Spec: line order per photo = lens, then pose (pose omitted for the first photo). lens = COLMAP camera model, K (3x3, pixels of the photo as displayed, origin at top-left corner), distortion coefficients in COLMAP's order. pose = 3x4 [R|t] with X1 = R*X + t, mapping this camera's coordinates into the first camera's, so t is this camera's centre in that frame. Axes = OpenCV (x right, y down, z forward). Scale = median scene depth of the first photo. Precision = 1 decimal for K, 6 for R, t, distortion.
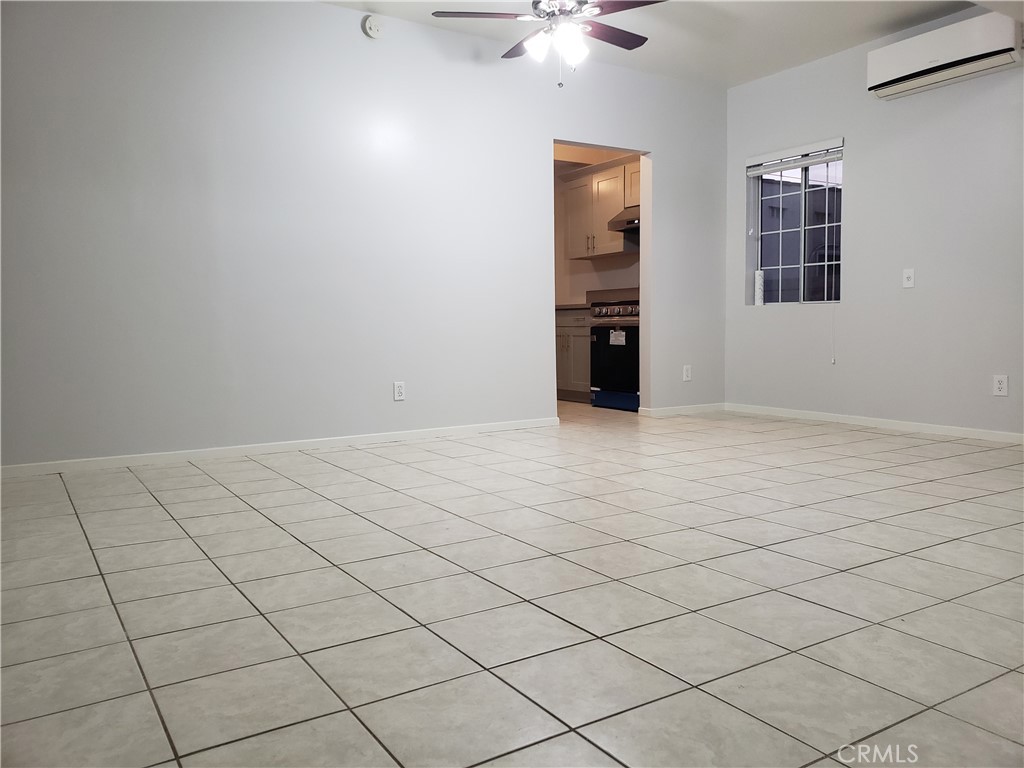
lens RADIAL K [[801.8, 0, 512.0], [0, 801.8, 384.0], [0, 0, 1]] dist [0.213818, -0.222264]
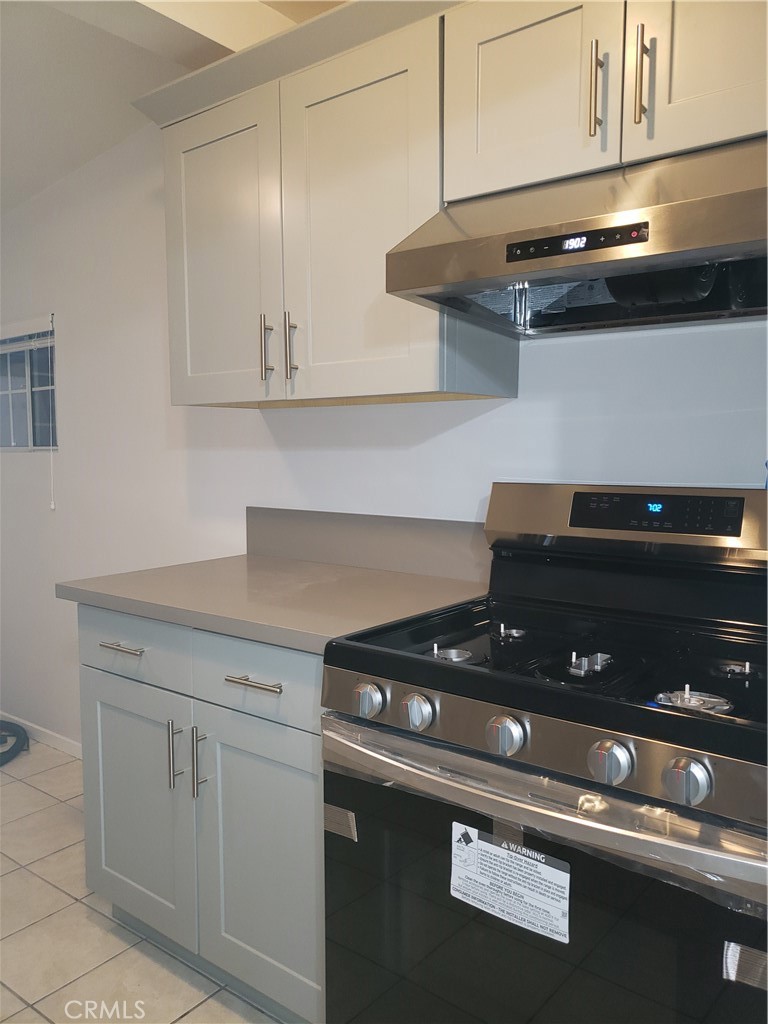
lens RADIAL K [[801.8, 0, 384.0], [0, 801.8, 512.0], [0, 0, 1]] dist [0.213818, -0.222264]
pose [[0.940340, -0.014136, 0.339943, 0.041961], [0.010527, 0.999867, 0.012457, -0.131900], [-0.340074, -0.008136, 0.940364, 0.783322]]
